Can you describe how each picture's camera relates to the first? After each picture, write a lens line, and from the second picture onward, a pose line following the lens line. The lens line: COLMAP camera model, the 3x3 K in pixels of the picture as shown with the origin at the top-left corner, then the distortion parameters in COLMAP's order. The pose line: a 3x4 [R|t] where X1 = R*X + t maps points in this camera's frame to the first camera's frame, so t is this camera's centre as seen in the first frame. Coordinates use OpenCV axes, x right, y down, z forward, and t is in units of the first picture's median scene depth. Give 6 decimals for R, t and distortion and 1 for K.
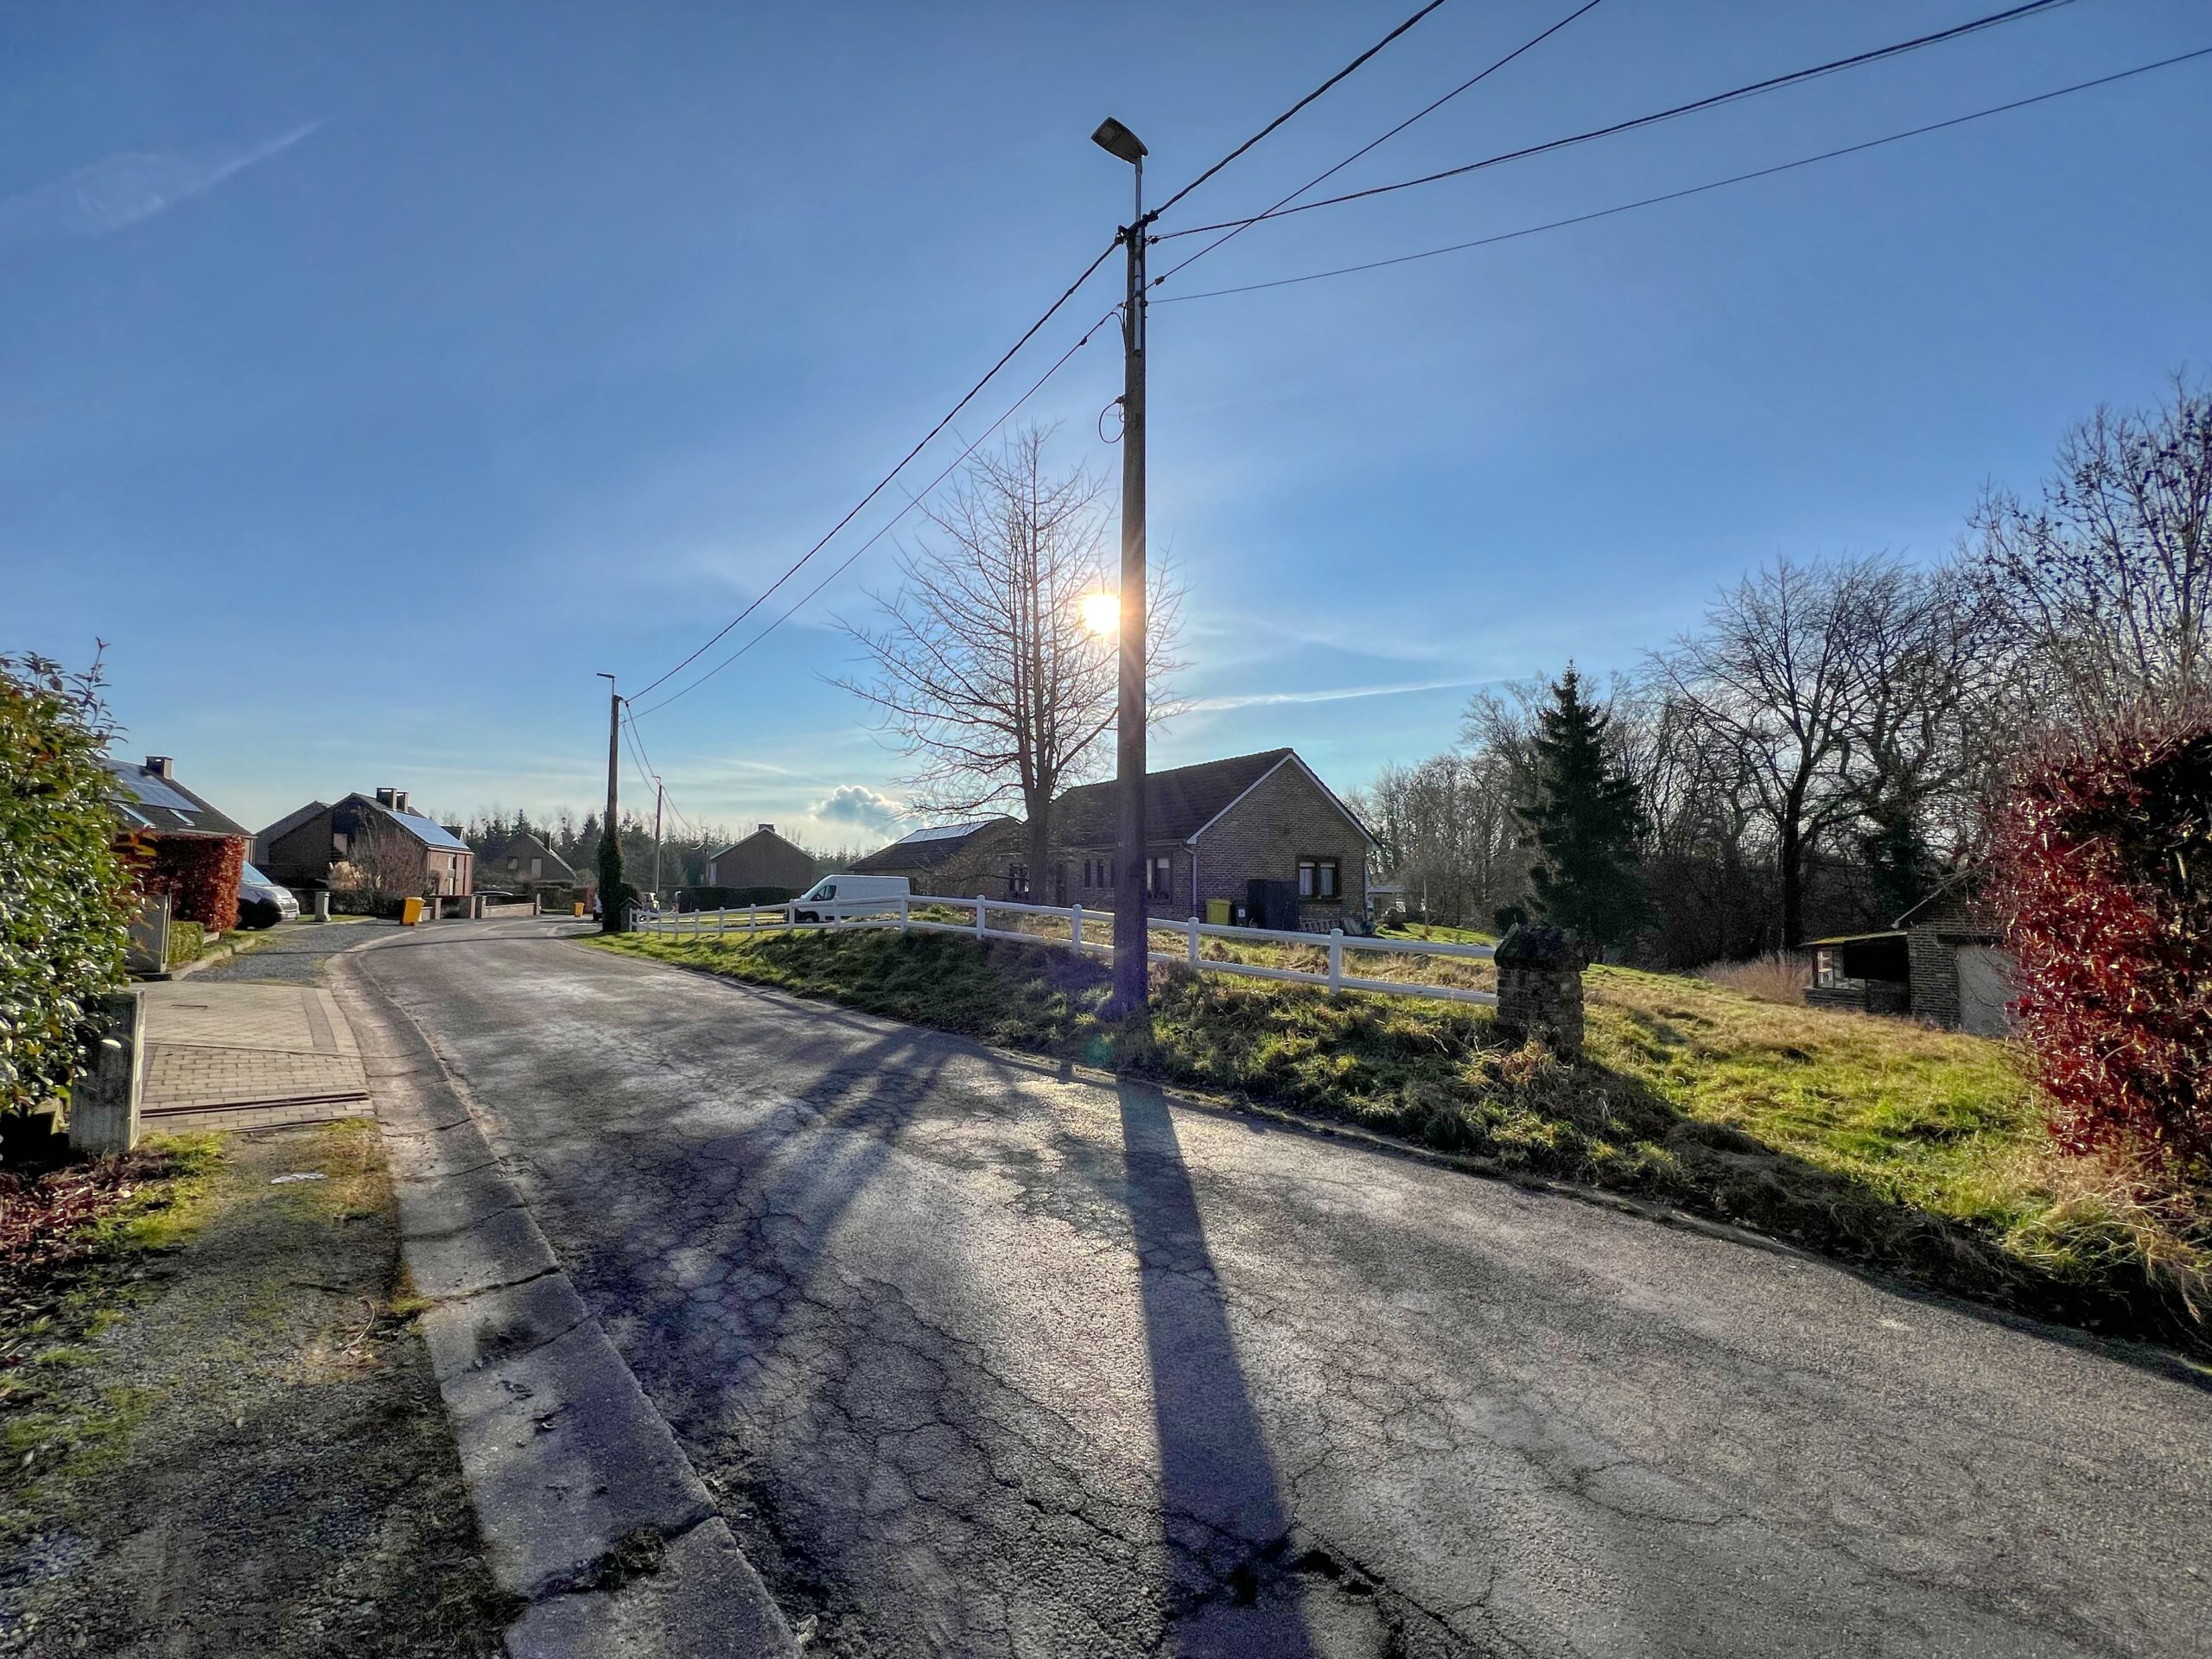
lens RADIAL K [[890.1, 0, 1106.0], [0, 890.1, 829.5], [0, 0, 1]] dist [0.000180, 0.000240]
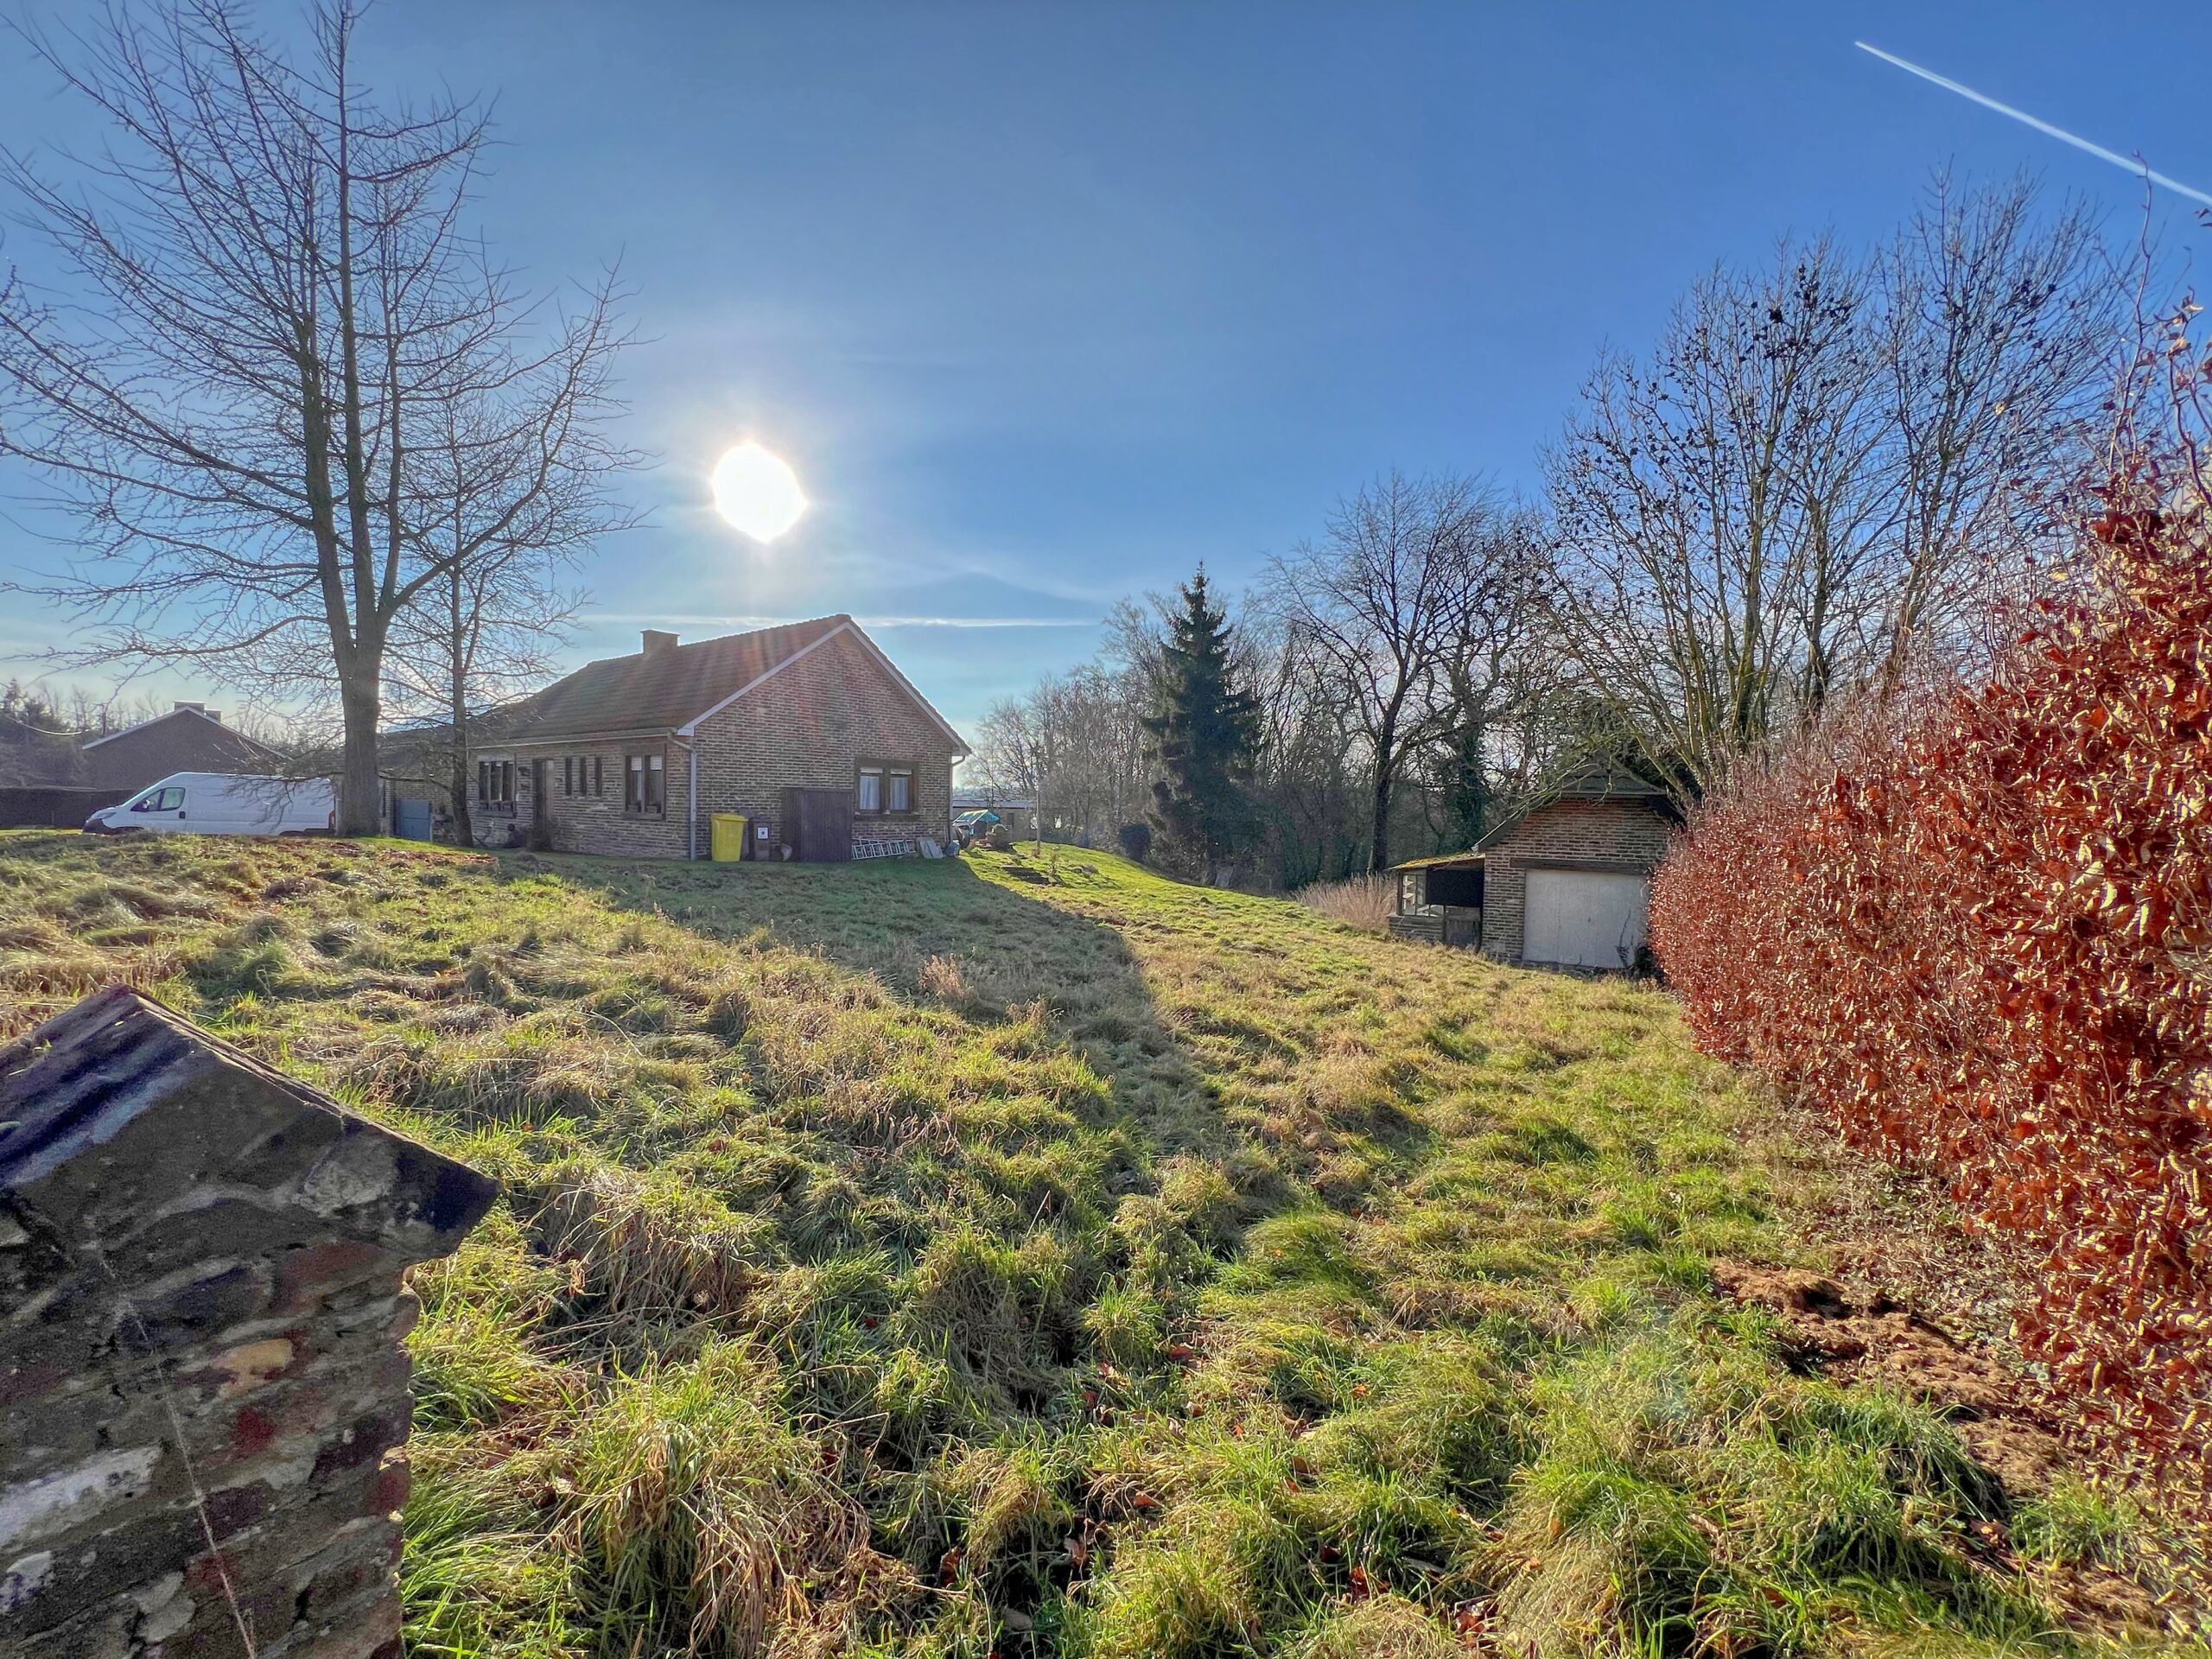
lens RADIAL K [[890.1, 0, 1106.0], [0, 890.1, 829.5], [0, 0, 1]] dist [0.000180, 0.000240]
pose [[0.936917, 0.001884, 0.349547, 0.104503], [-0.035182, 0.995416, 0.088937, 0.010249], [-0.347777, -0.095625, 0.932688, 0.139310]]
